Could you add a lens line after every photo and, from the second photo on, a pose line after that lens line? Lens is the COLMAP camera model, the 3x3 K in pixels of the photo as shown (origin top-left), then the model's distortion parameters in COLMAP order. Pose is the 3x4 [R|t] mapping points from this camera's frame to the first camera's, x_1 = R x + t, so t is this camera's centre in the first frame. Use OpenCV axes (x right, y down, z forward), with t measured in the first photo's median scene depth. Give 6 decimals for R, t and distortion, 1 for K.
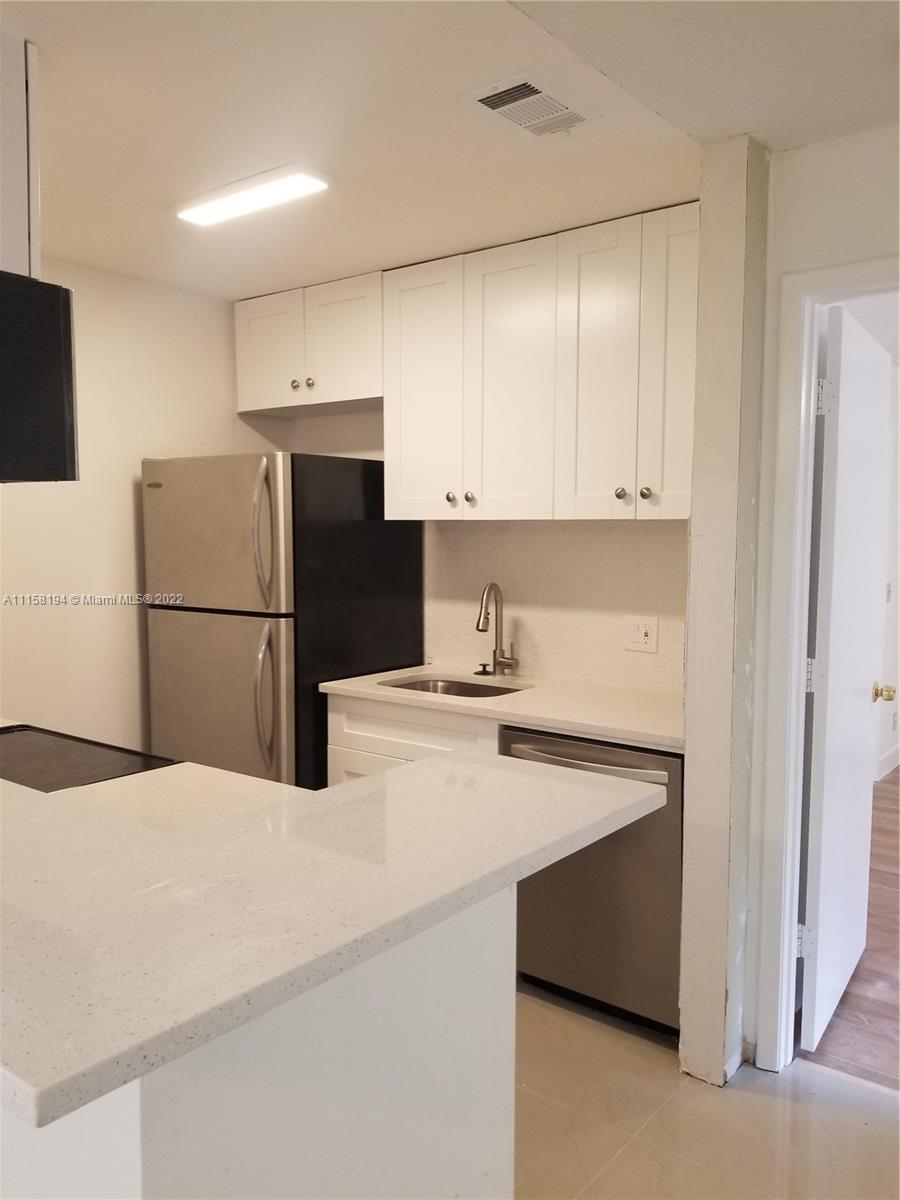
lens RADIAL K [[953.1, 0, 452.8], [0, 953.1, 610.3], [0, 0, 1]] dist [0.057237, -0.062776]
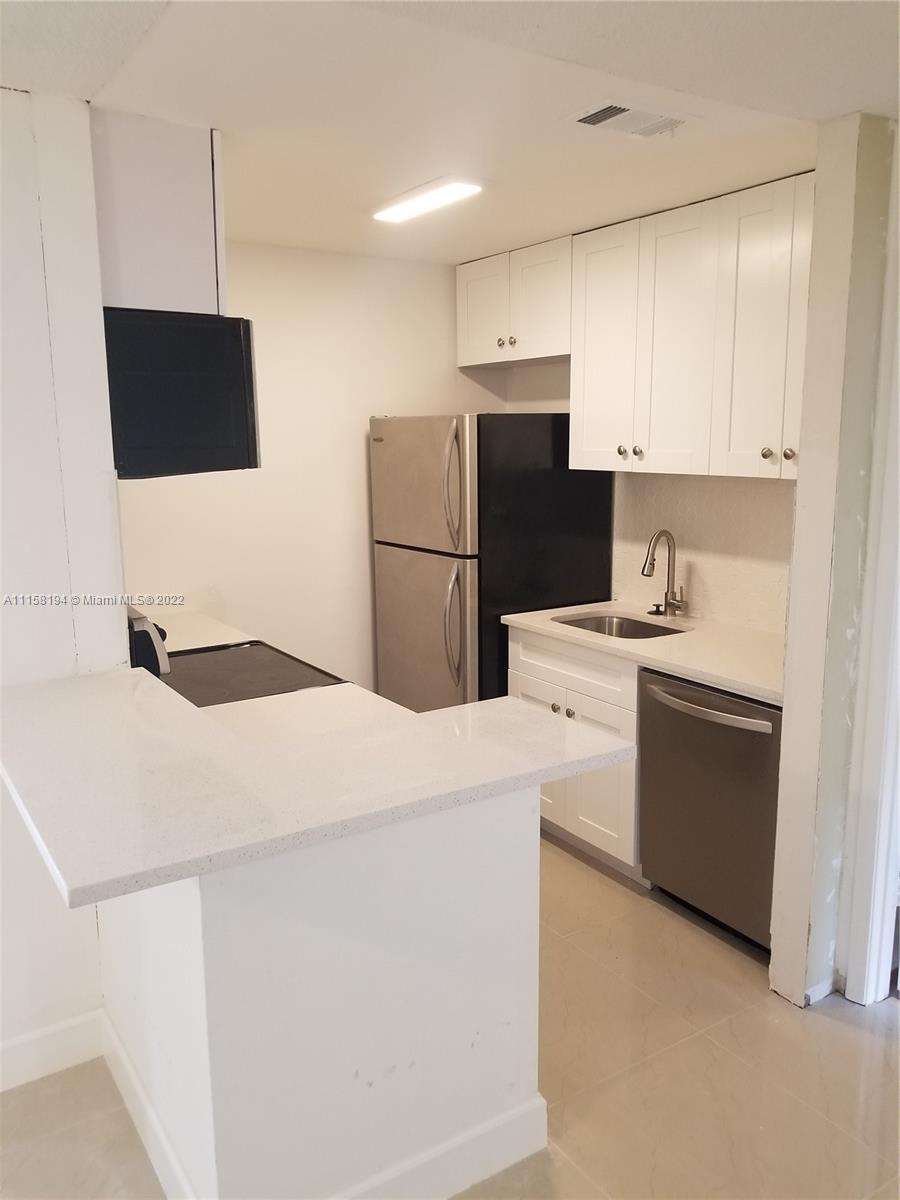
lens RADIAL K [[953.1, 0, 453.8], [0, 953.1, 604.6], [0, 0, 1]] dist [0.057237, -0.062776]
pose [[0.944621, 0.048580, -0.324549, 0.194564], [-0.016638, 0.994800, 0.100481, -0.056003], [0.327743, -0.089516, 0.940517, -0.102820]]
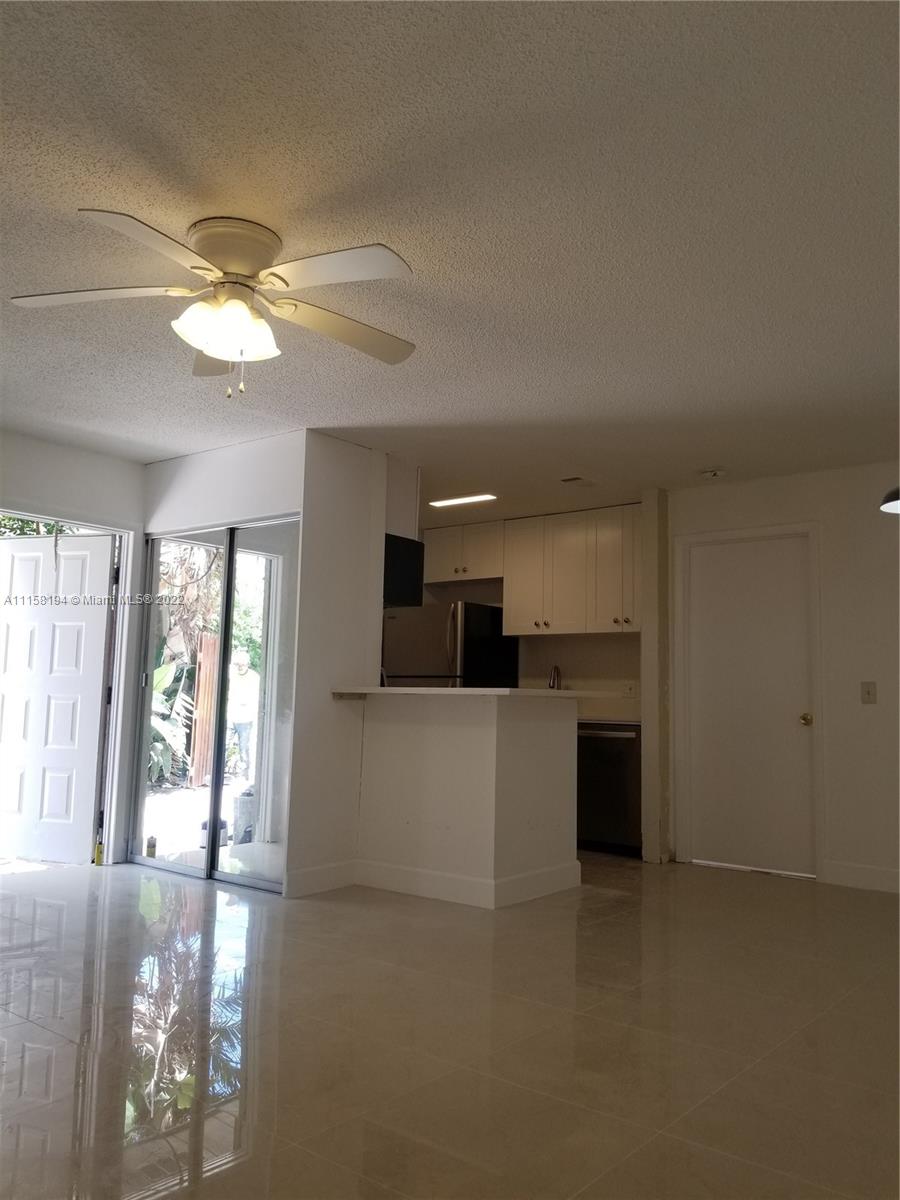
lens RADIAL K [[953.1, 0, 447.8], [0, 953.1, 594.3], [0, 0, 1]] dist [0.057237, -0.062776]
pose [[0.999511, 0.012006, -0.028855, -0.154343], [-0.017314, 0.981358, -0.191408, 0.250801], [0.026019, 0.191814, 0.981086, -1.215157]]
